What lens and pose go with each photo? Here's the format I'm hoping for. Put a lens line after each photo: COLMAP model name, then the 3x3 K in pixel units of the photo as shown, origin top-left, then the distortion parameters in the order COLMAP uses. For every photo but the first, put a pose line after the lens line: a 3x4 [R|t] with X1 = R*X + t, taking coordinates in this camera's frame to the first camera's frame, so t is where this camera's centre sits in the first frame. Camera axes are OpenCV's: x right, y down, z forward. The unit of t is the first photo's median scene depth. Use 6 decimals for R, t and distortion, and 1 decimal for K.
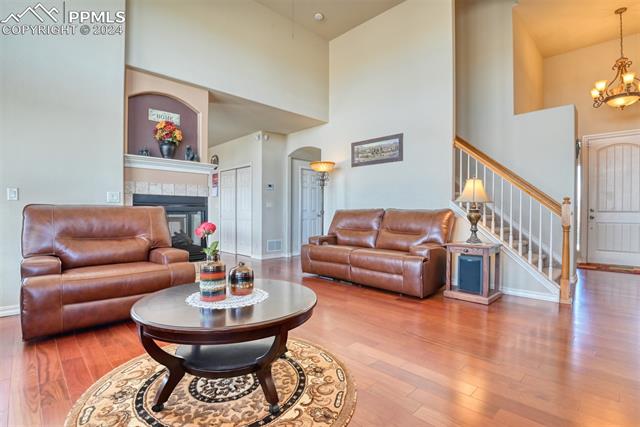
lens RADIAL K [[309.3, 0, 324.5], [0, 309.3, 217.8], [0, 0, 1]] dist [-0.022575, -0.004321]
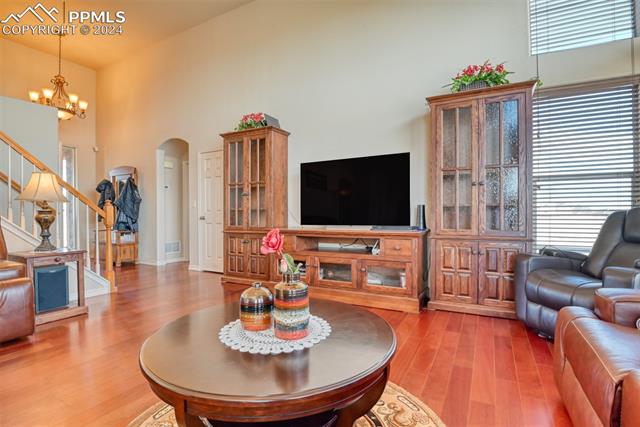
lens RADIAL K [[309.3, 0, 316.7], [0, 309.3, 213.1], [0, 0, 1]] dist [-0.022575, -0.004321]
pose [[-0.293621, -0.007655, 0.955891, -0.428564], [0.010504, 0.999882, 0.011234, -0.017961], [-0.955864, 0.013339, -0.293506, 0.450381]]
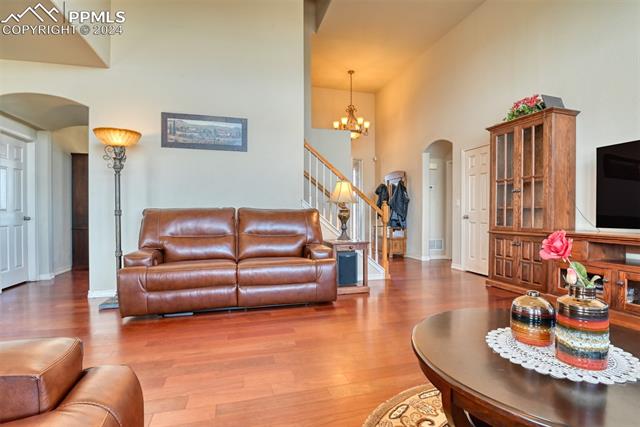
lens RADIAL K [[309.3, 0, 322.8], [0, 309.3, 215.8], [0, 0, 1]] dist [-0.022575, -0.004321]
pose [[0.466995, -0.018903, 0.884058, -0.445316], [0.013393, 0.999808, 0.014303, -0.018576], [-0.884159, 0.005160, 0.467158, 0.457817]]
